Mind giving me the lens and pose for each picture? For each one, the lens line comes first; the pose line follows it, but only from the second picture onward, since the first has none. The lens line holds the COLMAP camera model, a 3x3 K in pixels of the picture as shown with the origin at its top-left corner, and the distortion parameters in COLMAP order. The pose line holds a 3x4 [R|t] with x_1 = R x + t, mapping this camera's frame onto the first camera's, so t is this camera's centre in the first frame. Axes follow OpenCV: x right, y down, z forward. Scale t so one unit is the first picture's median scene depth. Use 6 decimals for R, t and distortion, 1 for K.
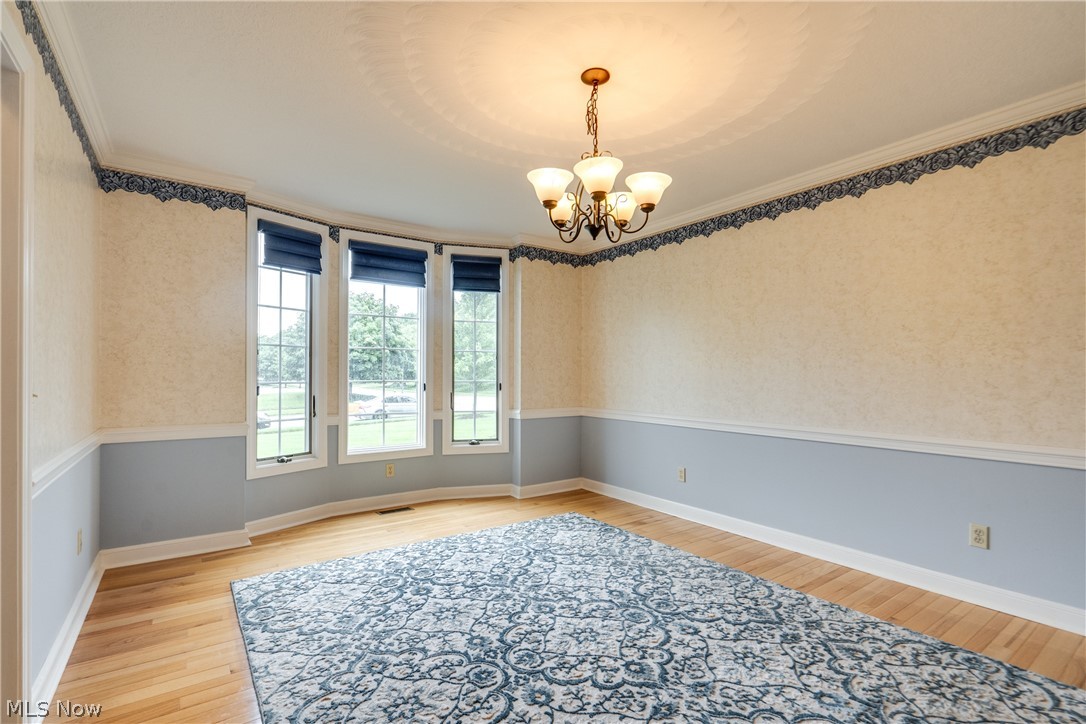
lens RADIAL K [[497.3, 0, 546.0], [0, 497.3, 376.3], [0, 0, 1]] dist [-0.005775, 0.000708]
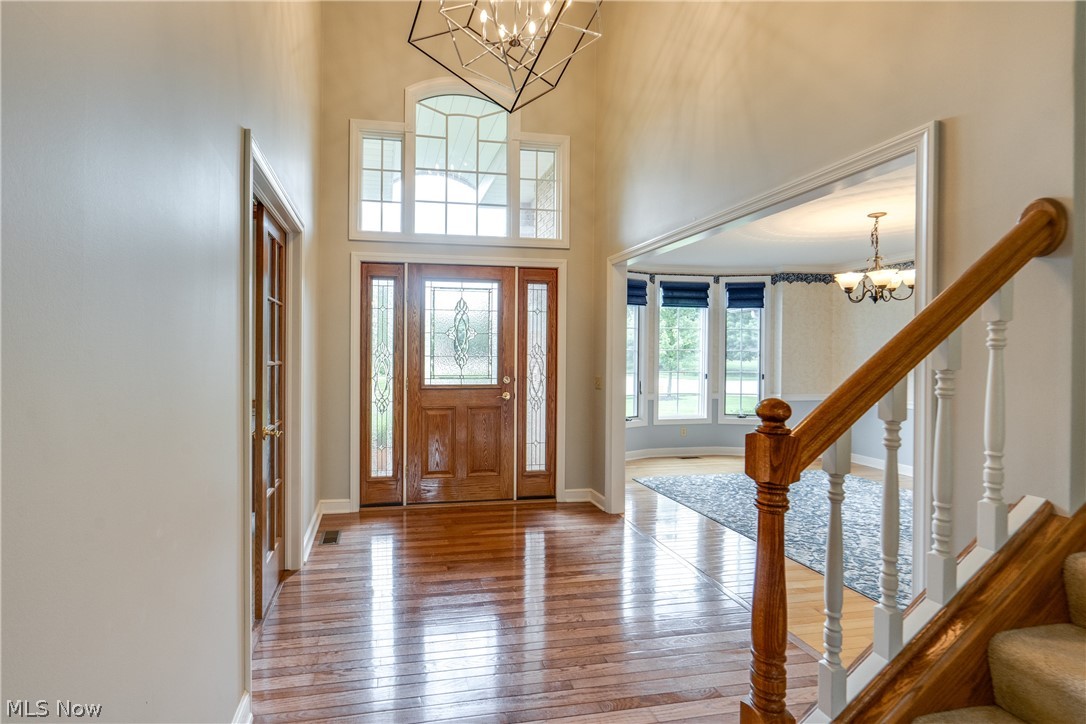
lens RADIAL K [[497.3, 0, 490.0], [0, 497.3, 358.8], [0, 0, 1]] dist [-0.005775, 0.000708]
pose [[0.895896, 0.006184, -0.444221, -0.181252], [-0.003712, 0.999972, 0.006435, -0.039653], [0.444249, -0.004116, 0.895894, -0.635173]]
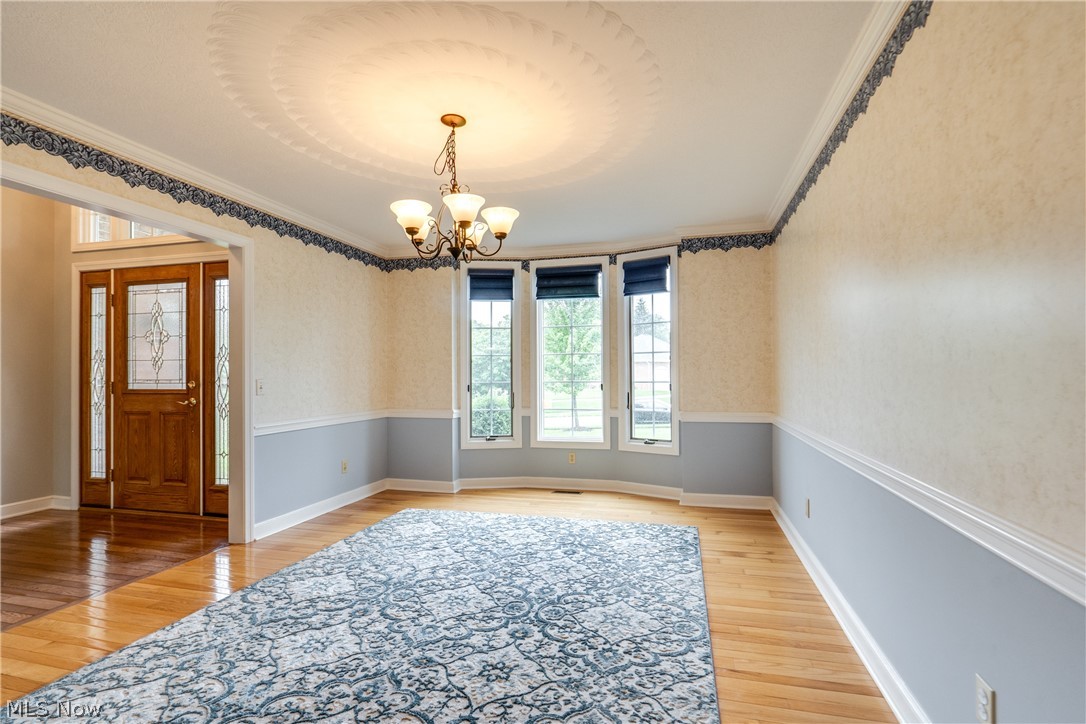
lens RADIAL K [[497.3, 0, 550.1], [0, 497.3, 373.1], [0, 0, 1]] dist [-0.005775, 0.000708]
pose [[0.645209, -0.012930, -0.763897, 0.575339], [0.005441, 0.999909, -0.012329, 0.004465], [0.763987, 0.003799, 0.645221, 0.218445]]
